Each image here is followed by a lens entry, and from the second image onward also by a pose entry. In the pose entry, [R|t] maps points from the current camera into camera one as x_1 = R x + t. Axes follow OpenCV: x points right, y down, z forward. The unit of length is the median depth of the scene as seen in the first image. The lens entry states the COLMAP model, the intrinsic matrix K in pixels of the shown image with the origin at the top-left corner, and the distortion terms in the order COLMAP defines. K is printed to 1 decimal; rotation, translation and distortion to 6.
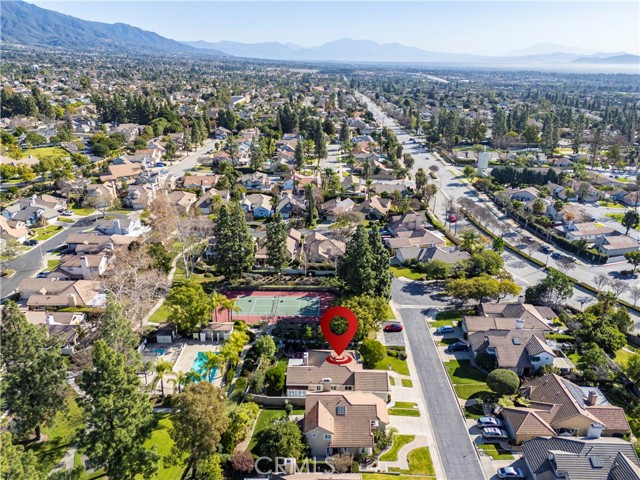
lens RADIAL K [[480.9, 0, 320.0], [0, 480.9, 240.0], [0, 0, 1]] dist [0.090914, -0.102771]
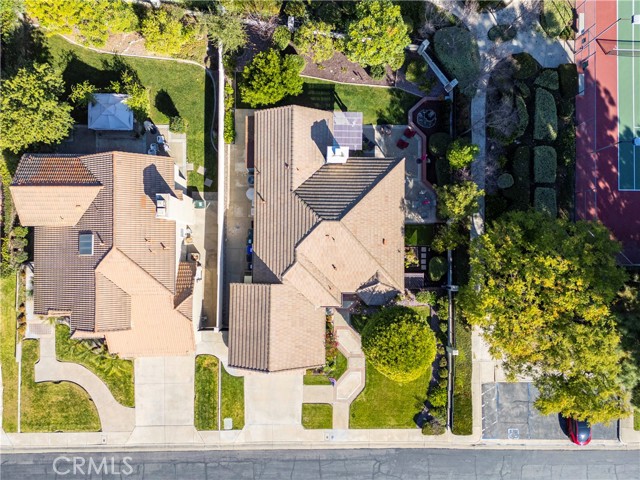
lens RADIAL K [[480.9, 0, 320.0], [0, 480.9, 240.0], [0, 0, 1]] dist [0.090914, -0.102771]
pose [[0.015351, 0.999189, -0.037232, 0.030227], [-0.378801, 0.040273, 0.924602, -0.052297], [0.925351, -0.000090, 0.379112, 0.526817]]
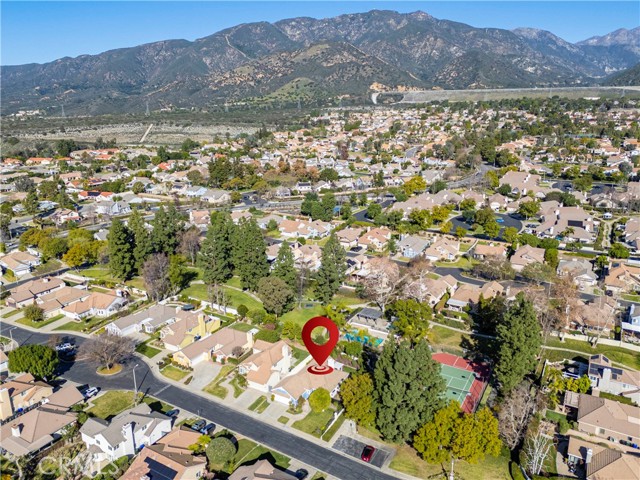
lens RADIAL K [[480.9, 0, 320.0], [0, 480.9, 240.0], [0, 0, 1]] dist [0.090914, -0.102771]
pose [[-0.487374, 0.230080, -0.842336, 0.618931], [-0.303409, 0.859932, 0.410438, -0.346537], [0.818786, 0.455609, -0.349300, 0.791038]]
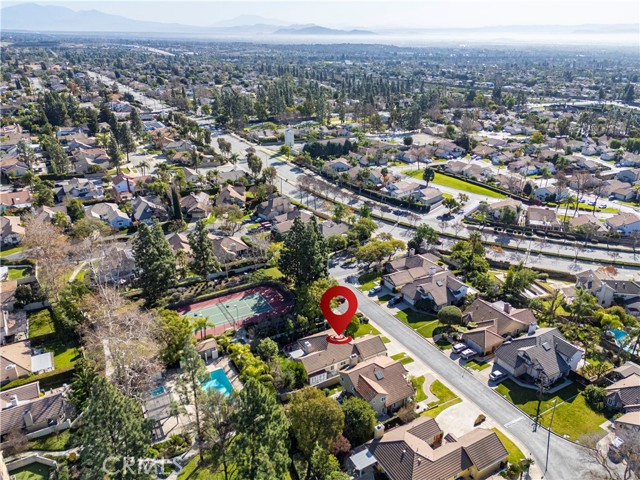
lens RADIAL K [[480.9, 0, 320.0], [0, 480.9, 240.0], [0, 0, 1]] dist [0.090914, -0.102771]
pose [[0.856863, -0.208037, 0.471706, -0.291546], [0.182819, 0.978120, 0.099287, -0.058947], [-0.482040, 0.001162, 0.876148, 0.019019]]
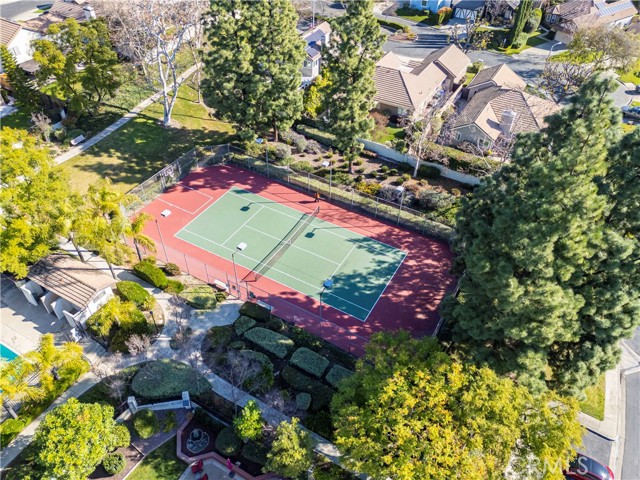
lens RADIAL K [[480.9, 0, 320.0], [0, 480.9, 240.0], [0, 0, 1]] dist [0.090914, -0.102771]
pose [[0.877812, 0.332596, -0.344712, 0.053792], [-0.179472, 0.895587, 0.407080, -0.026021], [0.444113, -0.295474, 0.845848, 0.536958]]
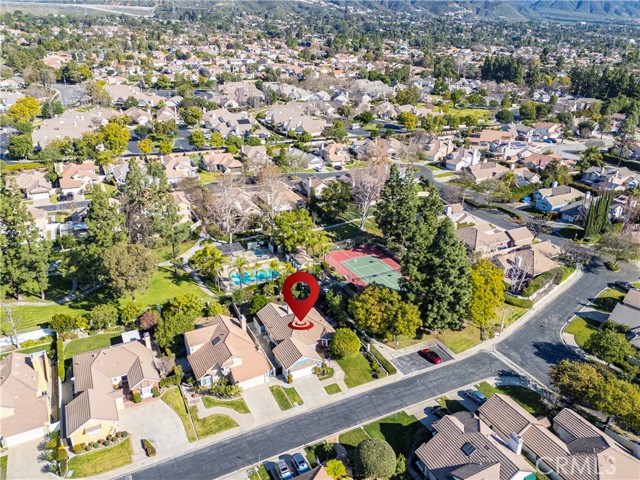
lens RADIAL K [[480.9, 0, 320.0], [0, 480.9, 240.0], [0, 0, 1]] dist [0.090914, -0.102771]
pose [[0.474052, 0.349595, -0.808120, 0.474420], [-0.314377, 0.924508, 0.215528, -0.076616], [0.822461, 0.151882, 0.548170, 0.294942]]
